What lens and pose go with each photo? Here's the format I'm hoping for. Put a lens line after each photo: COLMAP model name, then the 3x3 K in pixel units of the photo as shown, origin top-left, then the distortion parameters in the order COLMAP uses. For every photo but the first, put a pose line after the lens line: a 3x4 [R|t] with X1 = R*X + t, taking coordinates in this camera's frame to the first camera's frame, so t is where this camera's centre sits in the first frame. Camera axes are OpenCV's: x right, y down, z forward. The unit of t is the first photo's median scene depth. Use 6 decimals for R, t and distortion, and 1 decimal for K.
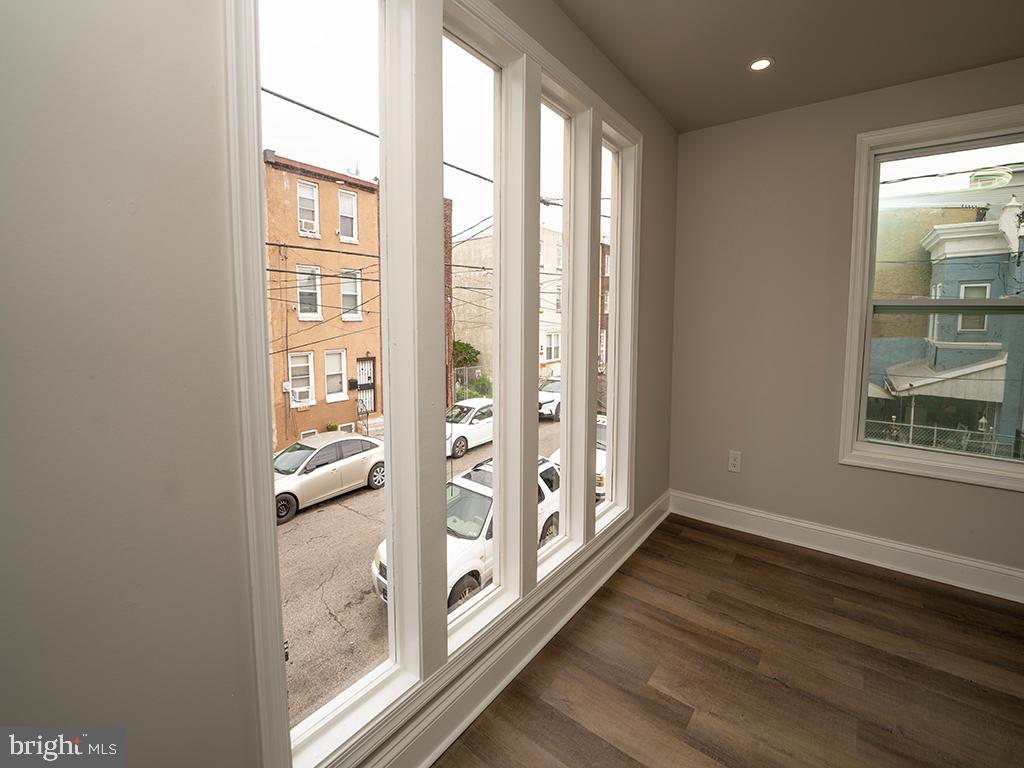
lens RADIAL K [[428.7, 0, 508.1], [0, 428.7, 352.5], [0, 0, 1]] dist [-0.022999, 0.000096]
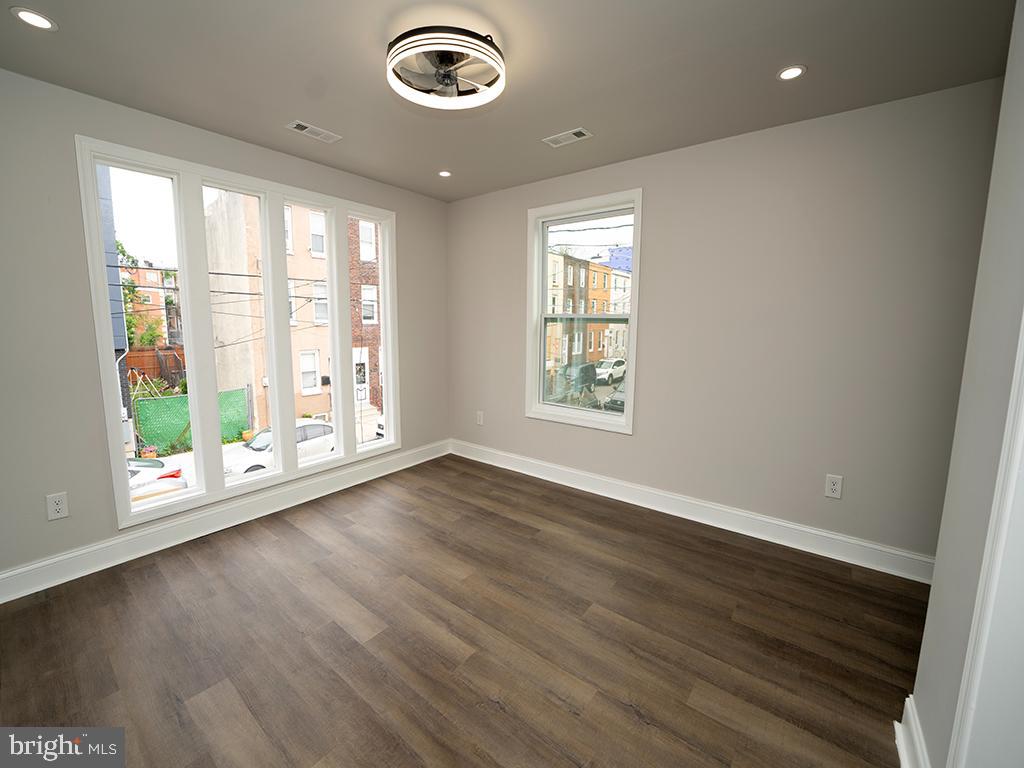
lens RADIAL K [[404.6, 0, 488.8], [0, 404.6, 370.6], [0, 0, 1]] dist [-0.021401, 0.000184]
pose [[0.999618, 0.008807, -0.026211, 0.567397], [-0.007875, 0.999340, 0.035464, 0.030800], [0.026506, -0.035244, 0.999027, -0.434336]]
